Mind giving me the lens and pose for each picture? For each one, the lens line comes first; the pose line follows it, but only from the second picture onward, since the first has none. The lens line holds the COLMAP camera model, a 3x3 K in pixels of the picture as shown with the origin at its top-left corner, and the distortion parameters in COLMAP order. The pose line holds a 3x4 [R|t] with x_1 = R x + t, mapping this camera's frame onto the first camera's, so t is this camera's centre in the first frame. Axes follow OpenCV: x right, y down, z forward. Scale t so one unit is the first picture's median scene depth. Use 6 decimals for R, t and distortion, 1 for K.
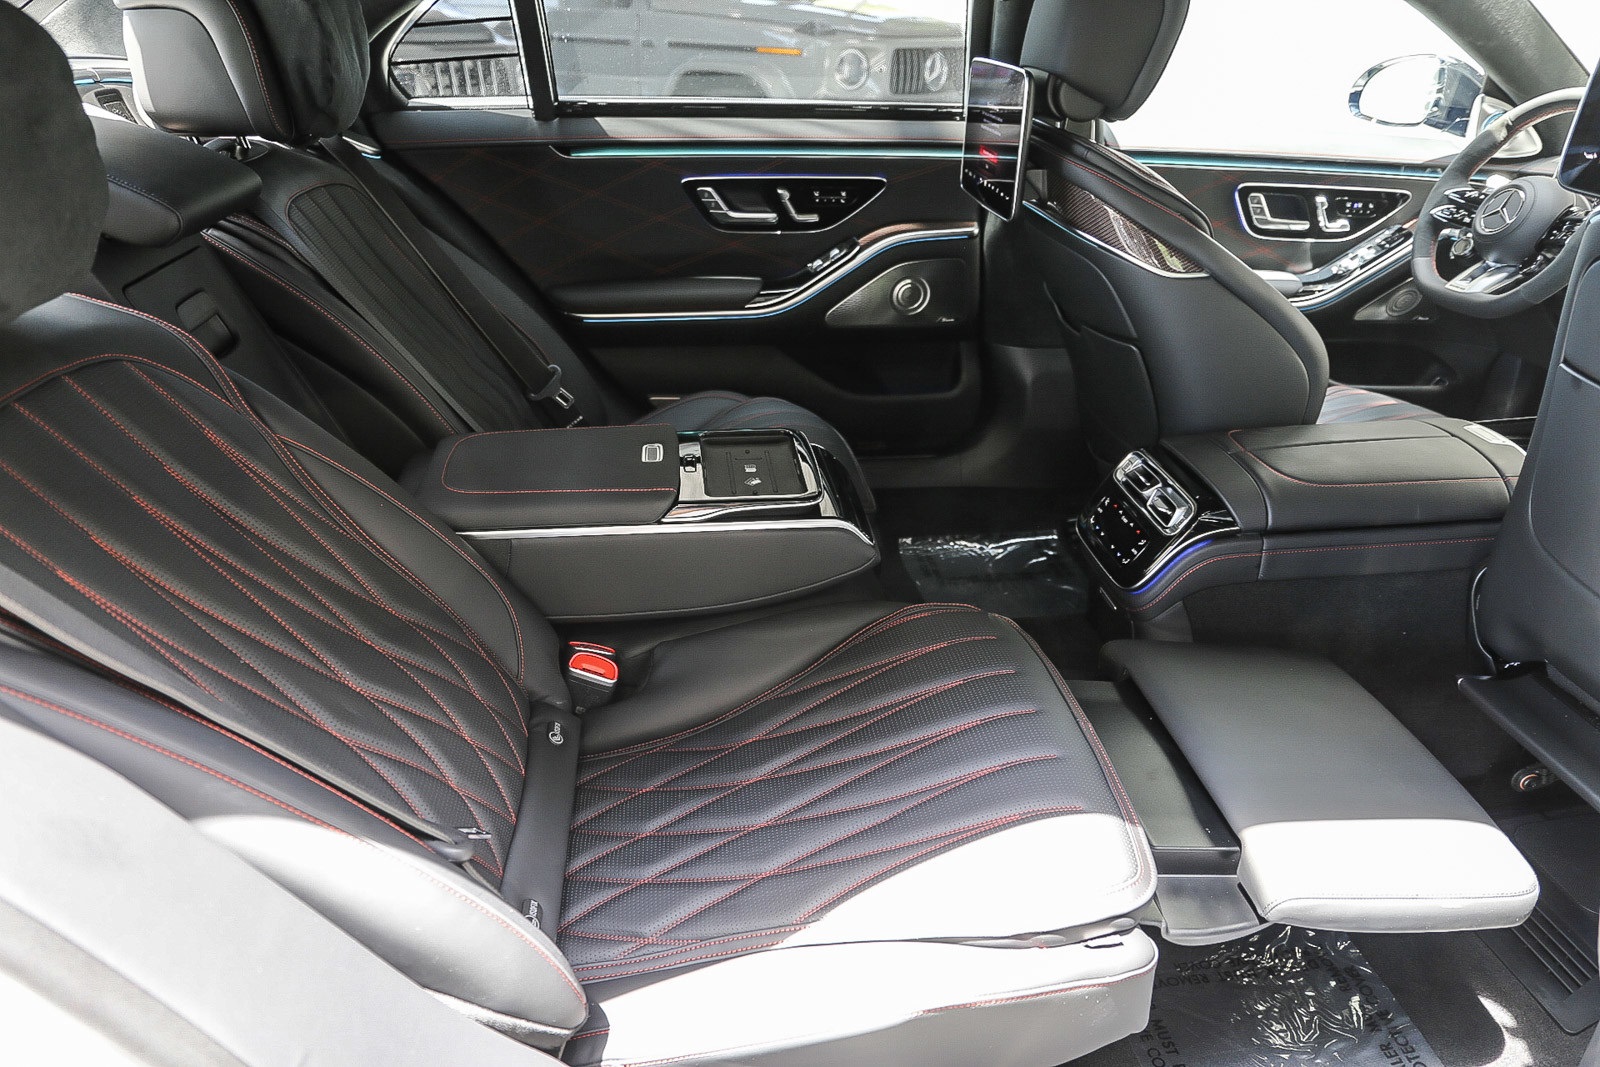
lens RADIAL K [[1104.3, 0, 792.0], [0, 1104.3, 536.5], [0, 0, 1]] dist [-0.096274, 0.072223]
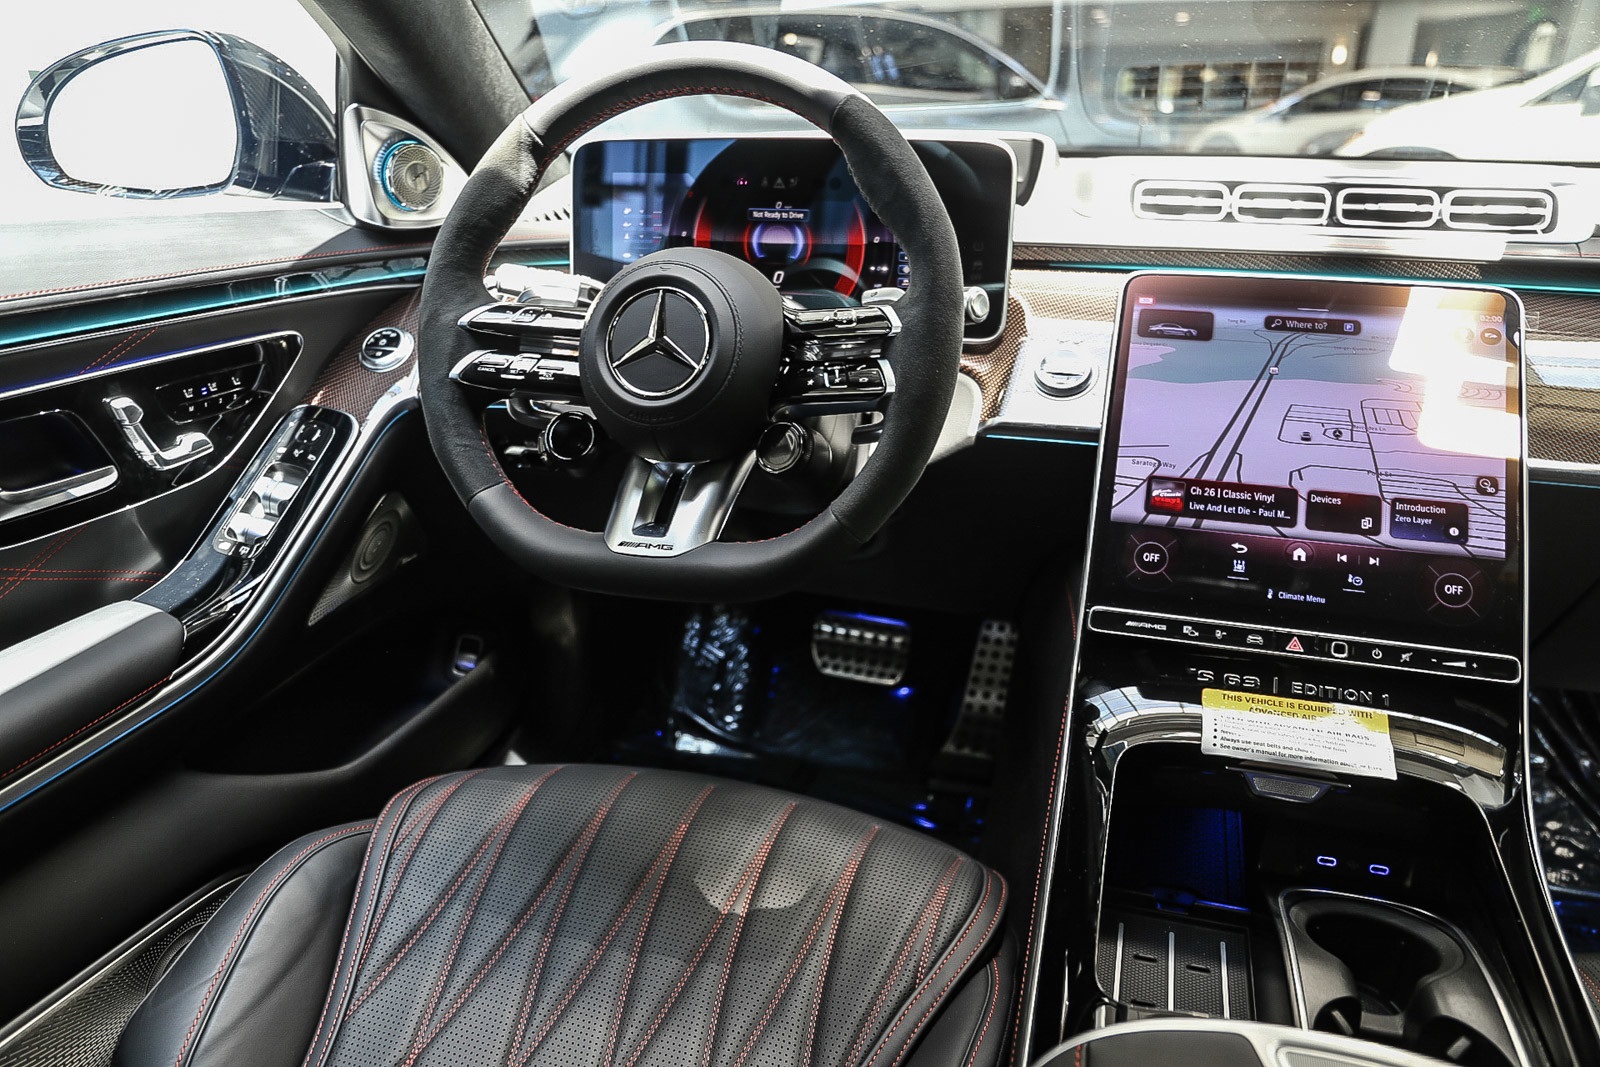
lens RADIAL K [[1104.3, 0, 786.6], [0, 1104.3, 542.6], [0, 0, 1]] dist [-0.096274, 0.072223]
pose [[0.409423, -0.364772, 0.836250, 0.252349], [0.418742, 0.889480, 0.182977, -0.237914], [-0.810572, 0.275258, 0.516919, 0.624393]]
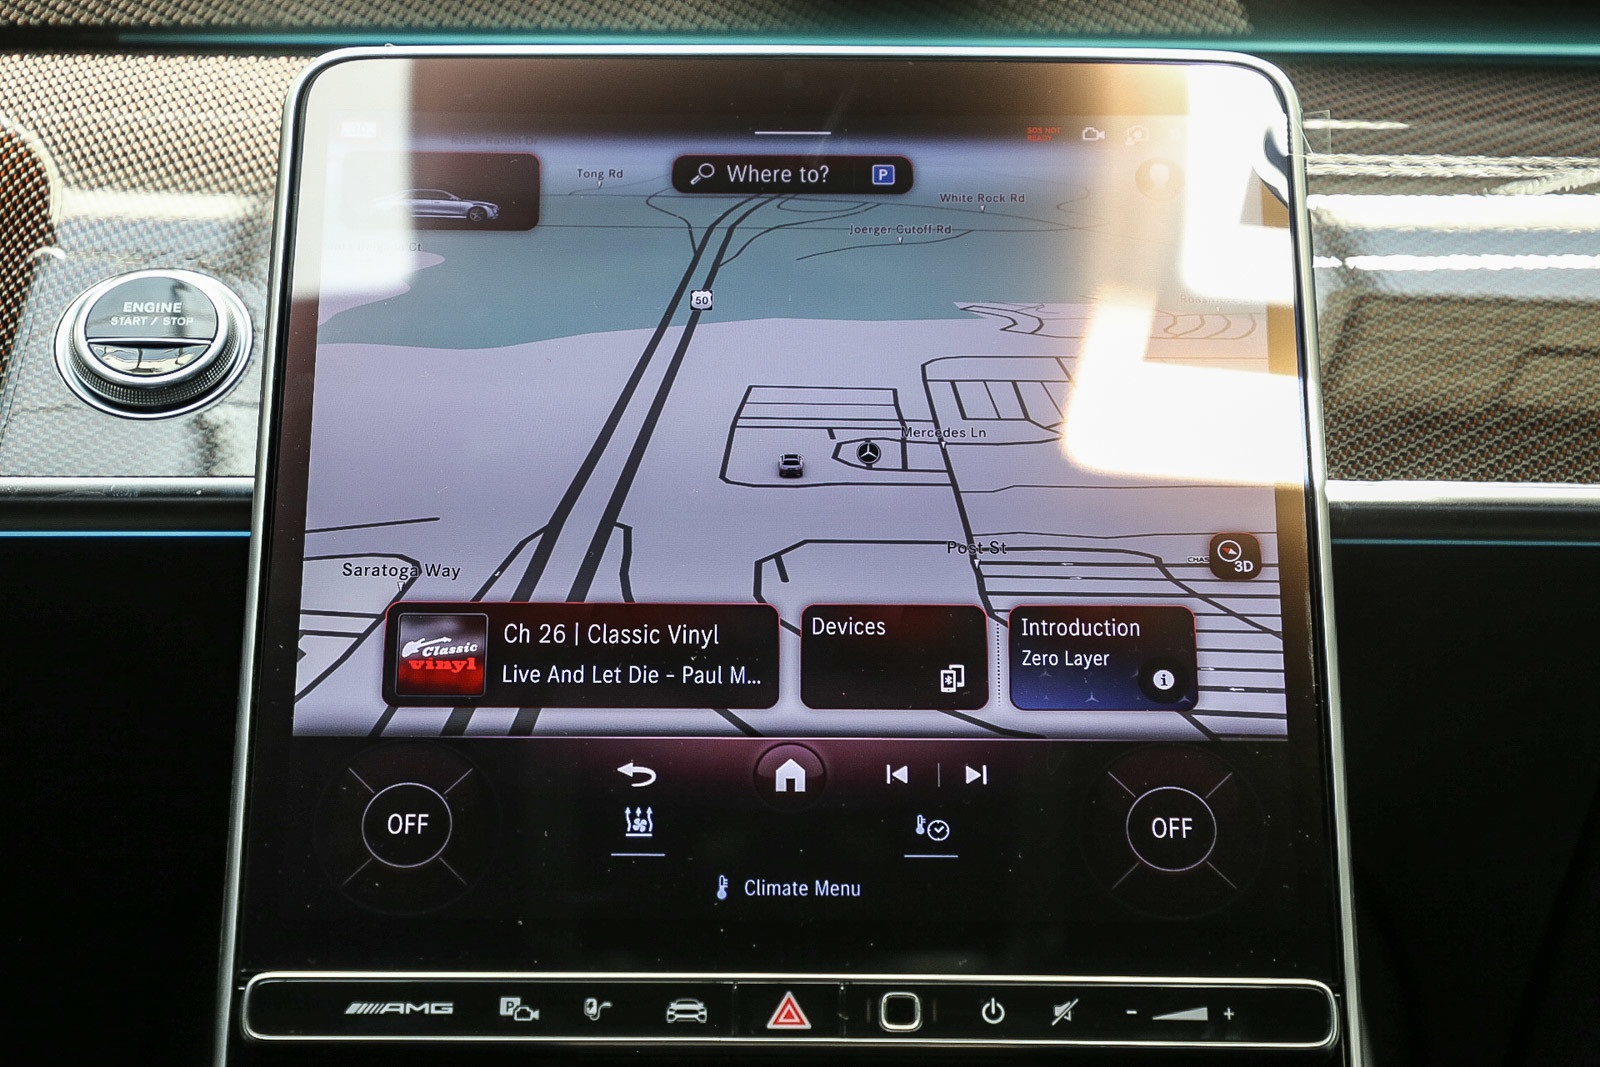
lens RADIAL K [[4029.0, 0, 784.2], [0, 4029.0, 541.0], [0, 0, 1]] dist [0.246537, 0.000000]
pose [[0.107486, -0.276044, 0.955116, 0.156237], [0.435574, 0.876651, 0.204348, -0.226638], [-0.893712, 0.394060, 0.214465, 0.559289]]
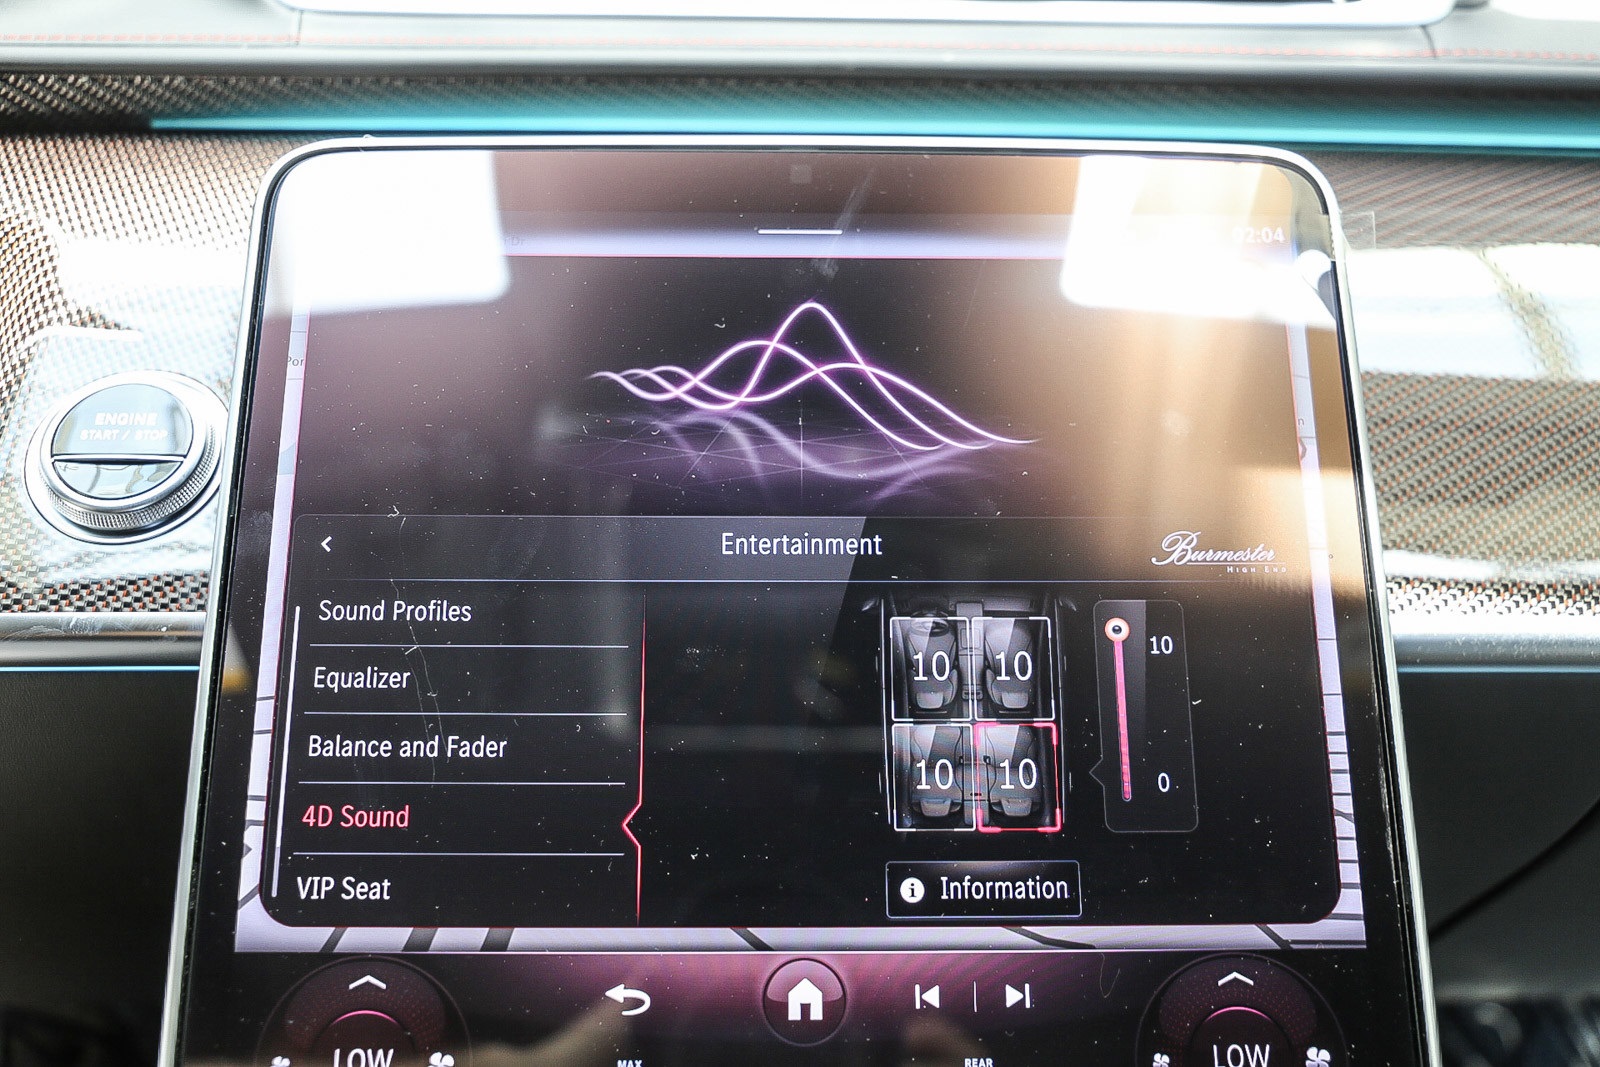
lens RADIAL K [[1833.4, 0, 804.6], [0, 1833.4, 527.6], [0, 0, 1]] dist [-0.062030, 0.000000]
pose [[0.085067, -0.381654, 0.920383, 0.446782], [0.430114, 0.847296, 0.311594, -0.204367], [-0.898758, 0.369363, 0.236231, 0.609107]]
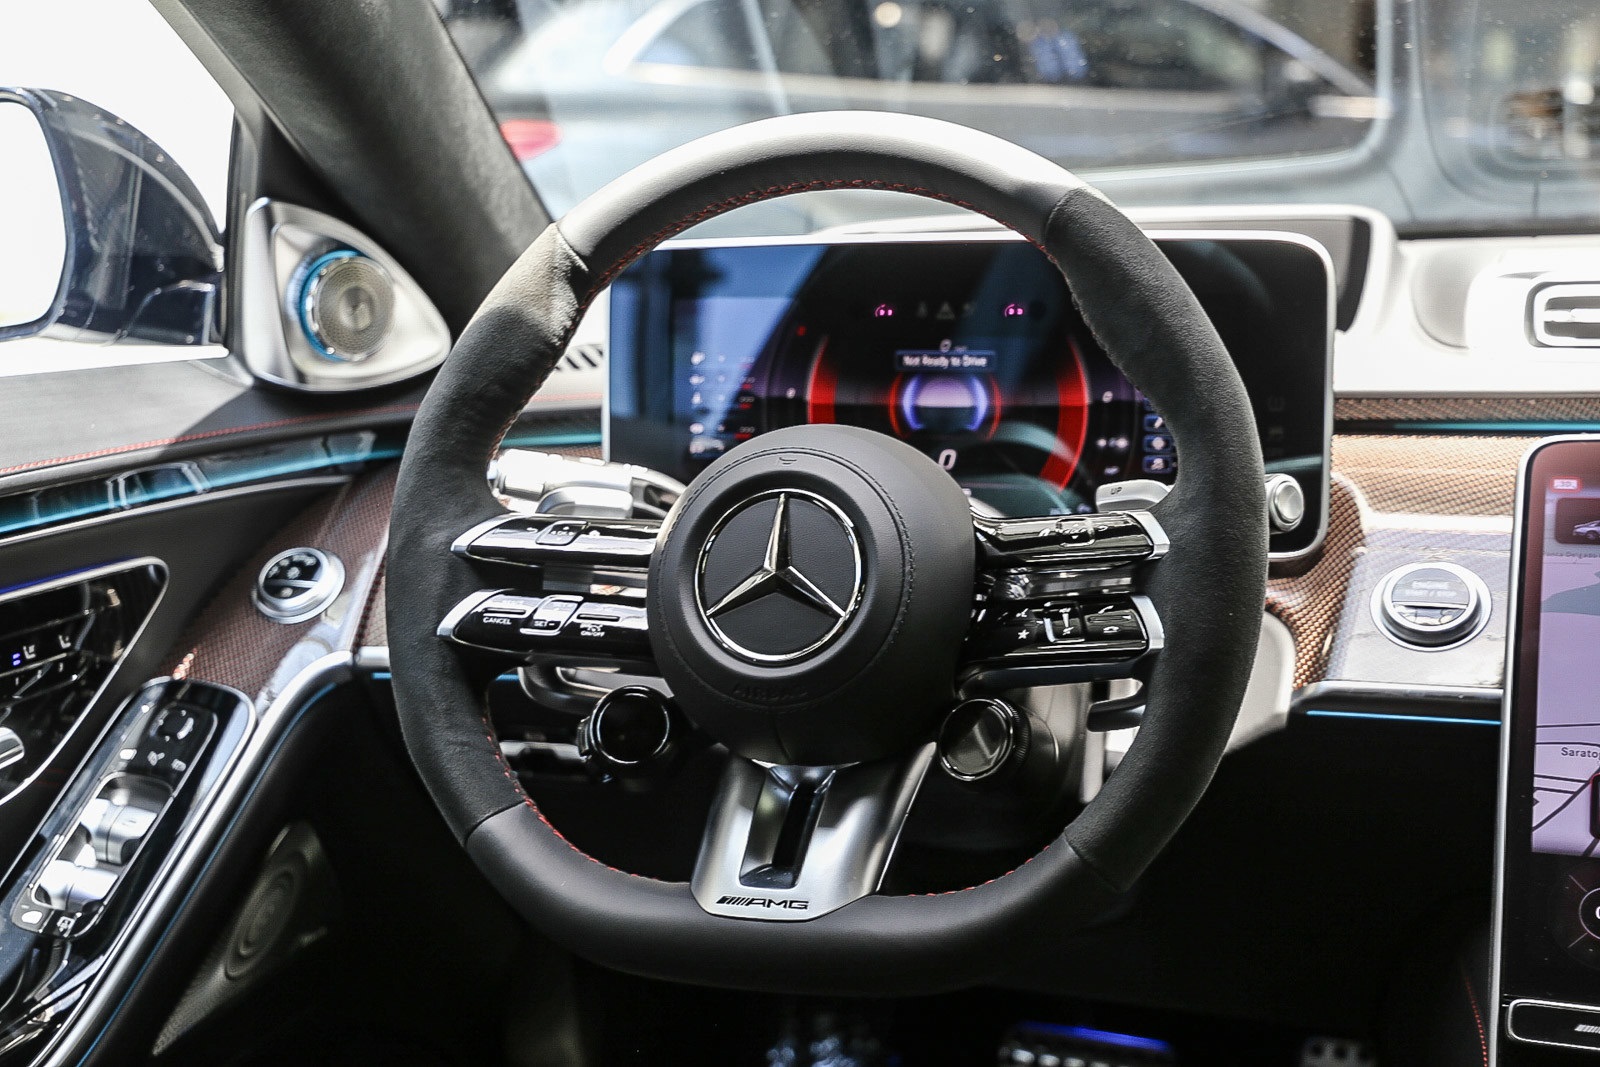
lens RADIAL K [[2039.1, 0, 791.4], [0, 2039.1, 542.5], [0, 0, 1]] dist [0.031579, 0.000000]
pose [[0.446396, -0.220356, 0.867280, 0.200754], [0.439151, 0.898410, 0.002231, -0.252756], [-0.779665, 0.379871, 0.497817, 0.612685]]
